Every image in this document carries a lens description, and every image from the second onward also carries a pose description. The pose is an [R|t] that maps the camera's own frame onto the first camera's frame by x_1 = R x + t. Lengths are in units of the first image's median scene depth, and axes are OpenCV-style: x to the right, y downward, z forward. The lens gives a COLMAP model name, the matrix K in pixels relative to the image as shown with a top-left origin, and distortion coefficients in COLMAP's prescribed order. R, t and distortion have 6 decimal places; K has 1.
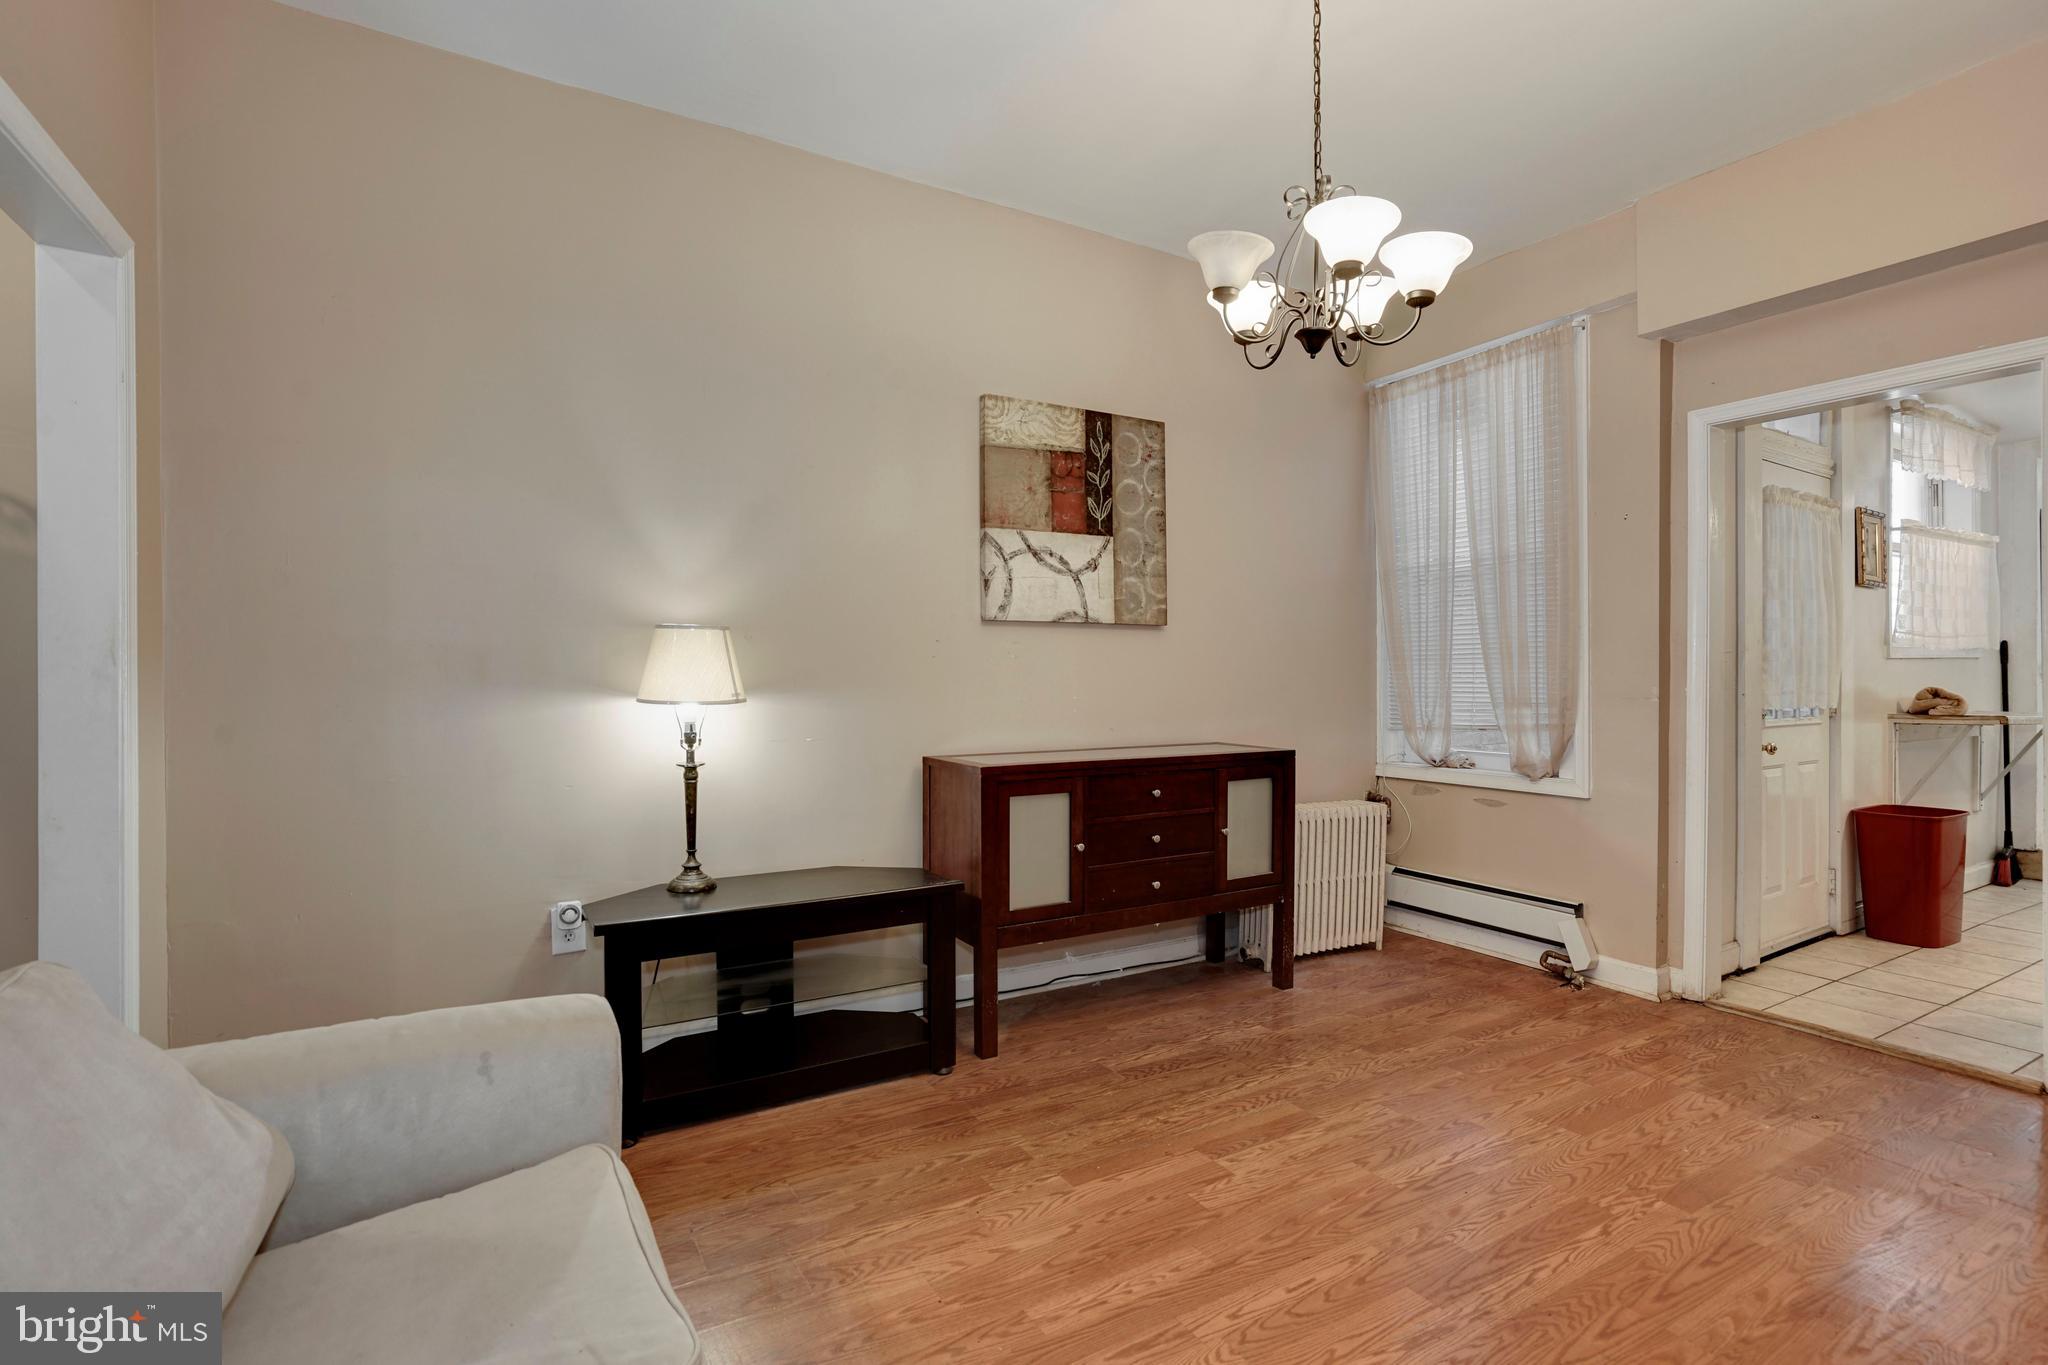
lens RADIAL K [[948.1, 0, 1018.6], [0, 948.1, 696.1], [0, 0, 1]] dist [0.003049, 0.000604]
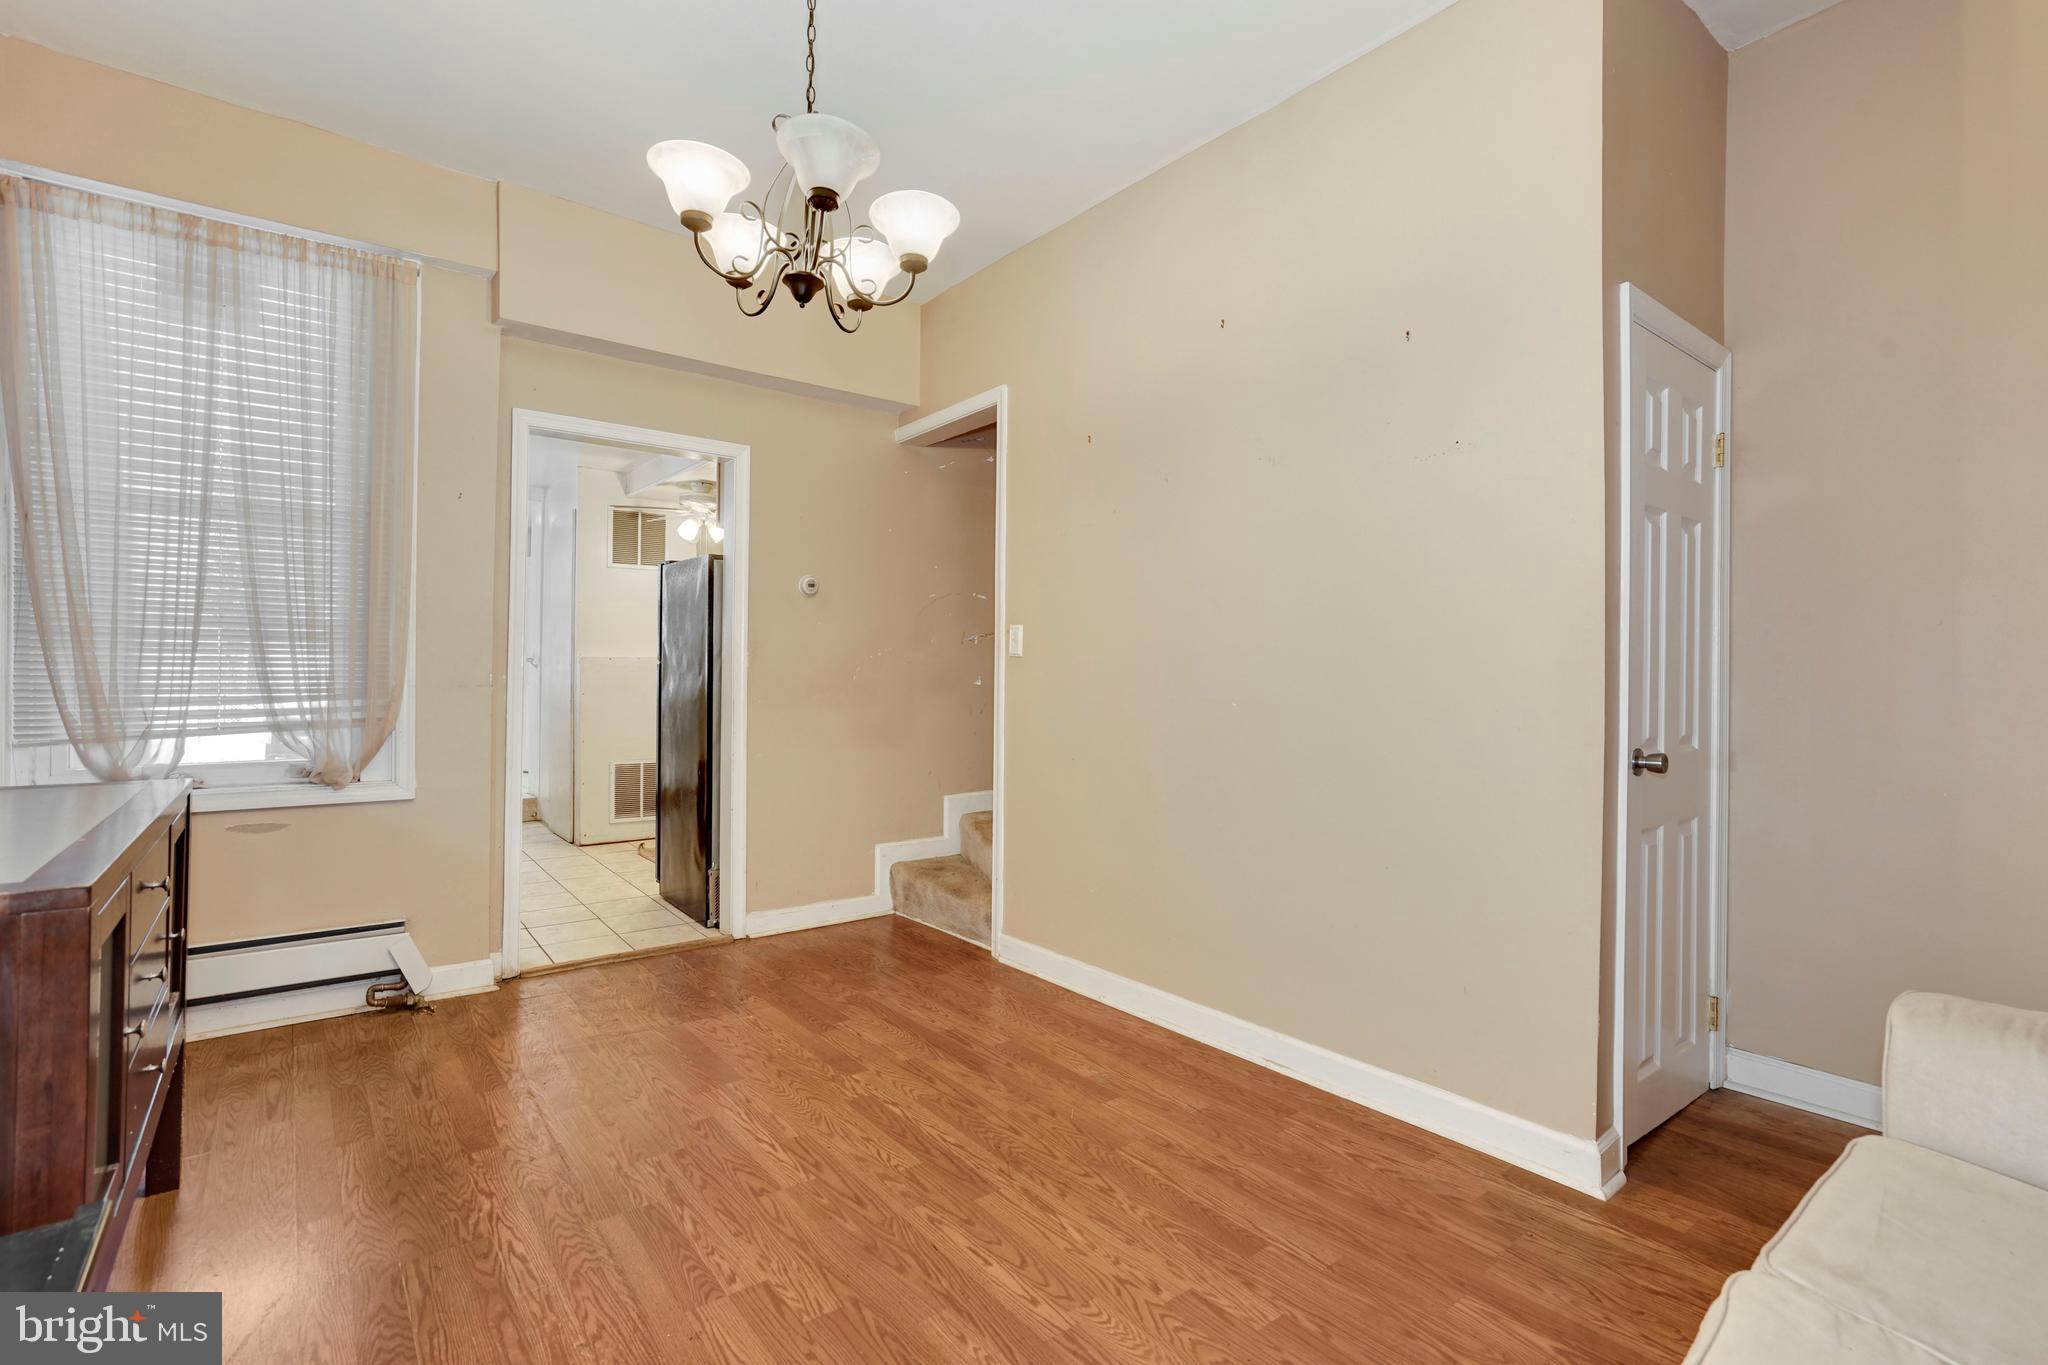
lens RADIAL K [[954.5, 0, 1024.0], [0, 954.5, 682.5], [0, 0, 1]] dist [-0.009364, 0.000646]
pose [[-0.127711, -0.004857, 0.991800, -0.648746], [0.008835, 0.999943, 0.006034, -0.004899], [-0.991772, 0.009533, -0.127661, 0.962414]]
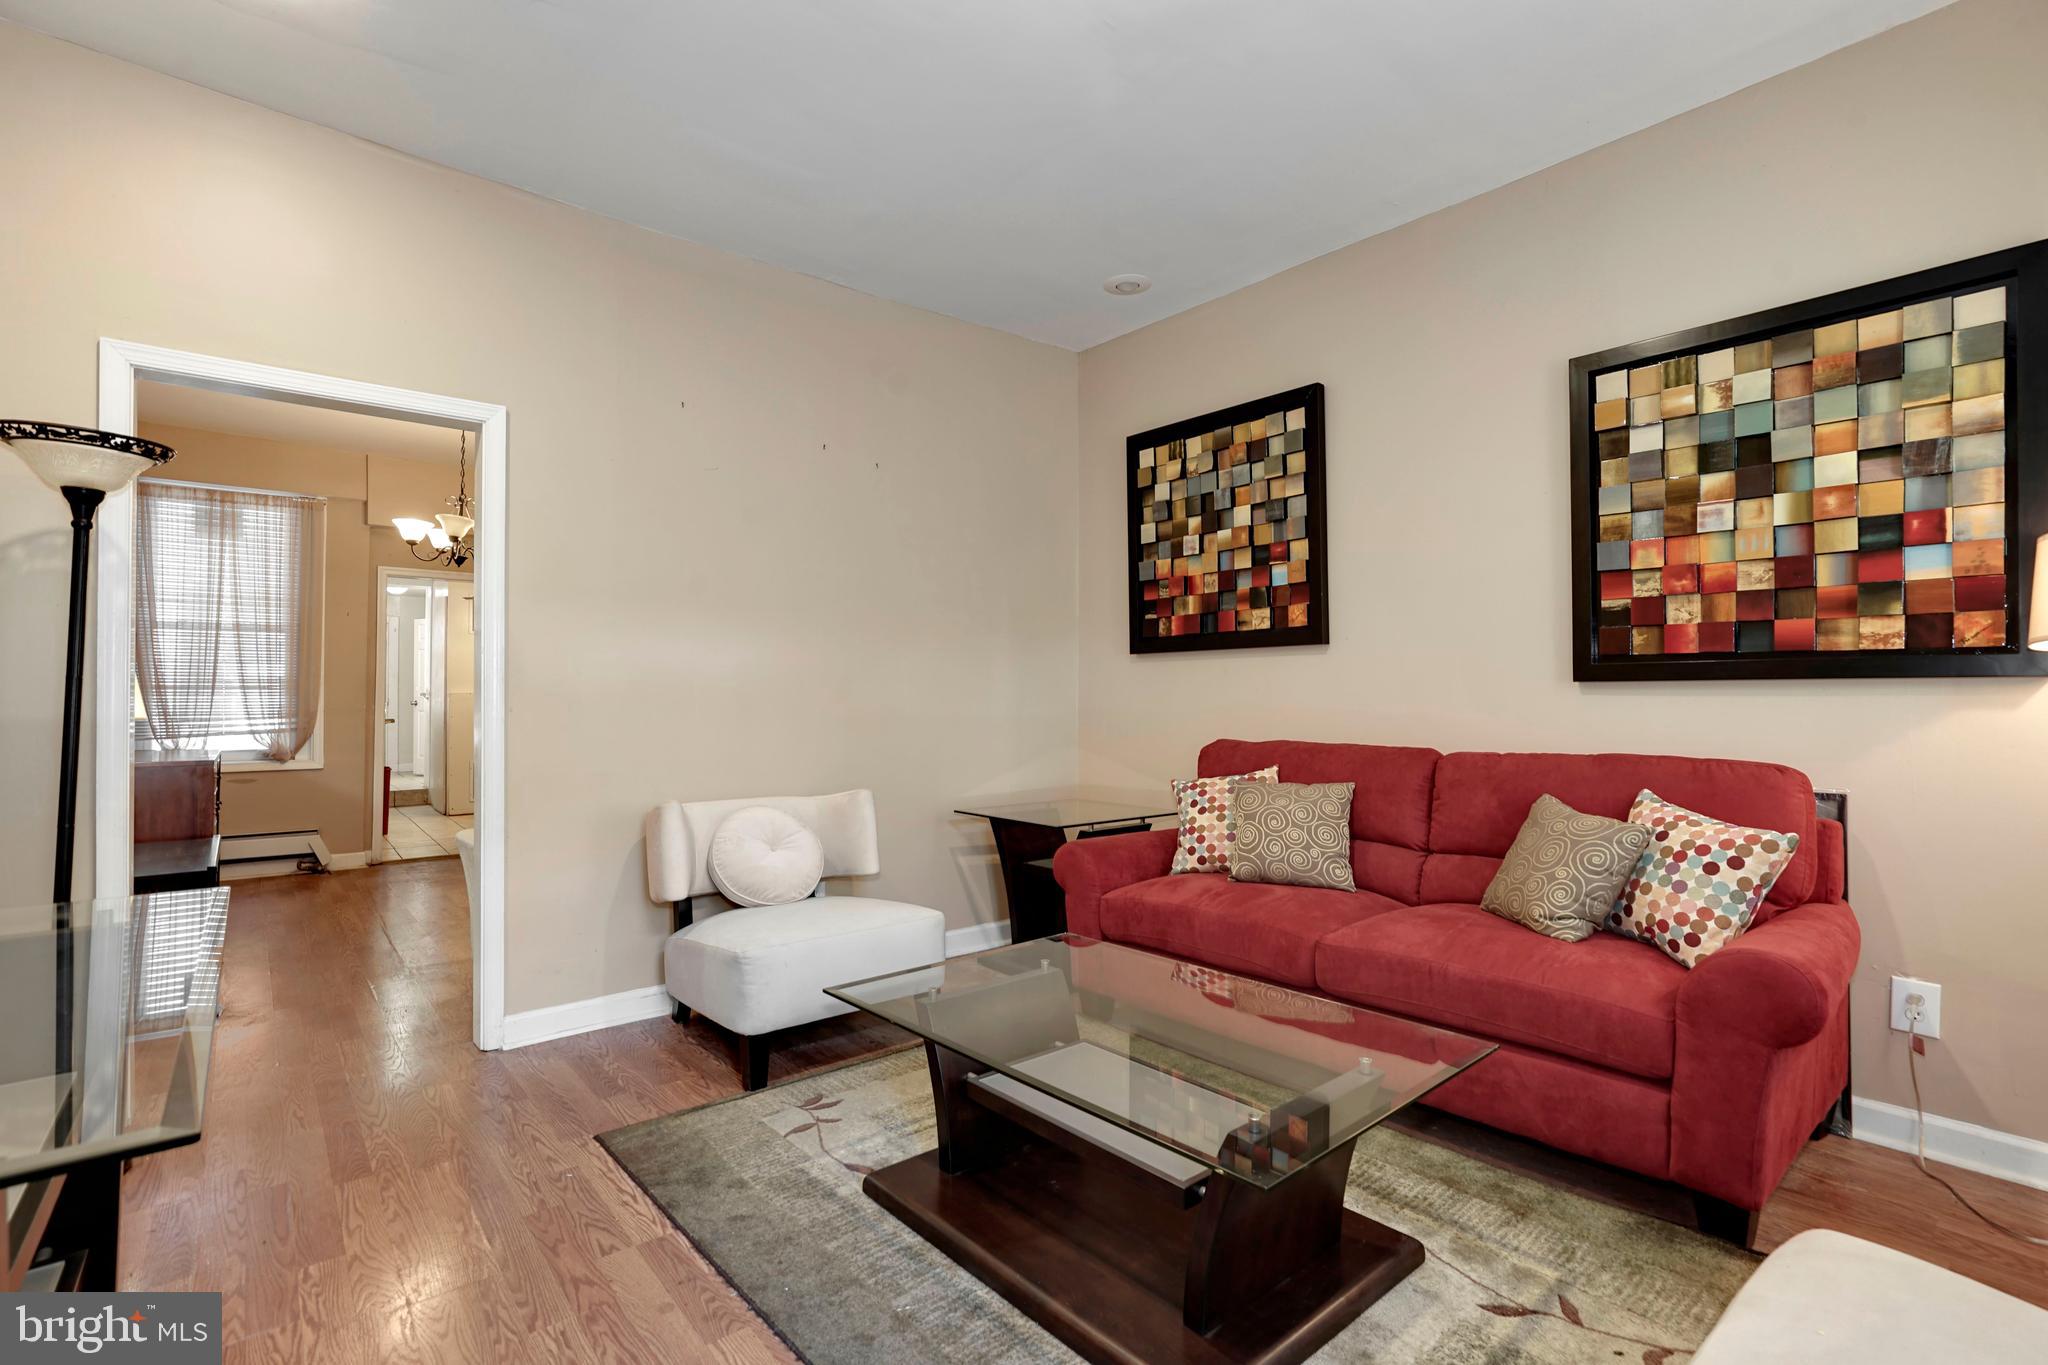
lens RADIAL K [[931.7, 0, 1021.3], [0, 931.7, 696.1], [0, 0, 1]] dist [-0.018004, 0.000036]
pose [[-0.179788, 0.000589, 0.983705, -2.369042], [0.011059, 0.999938, 0.001422, -0.028893], [-0.983643, 0.011134, -0.179783, 0.039198]]
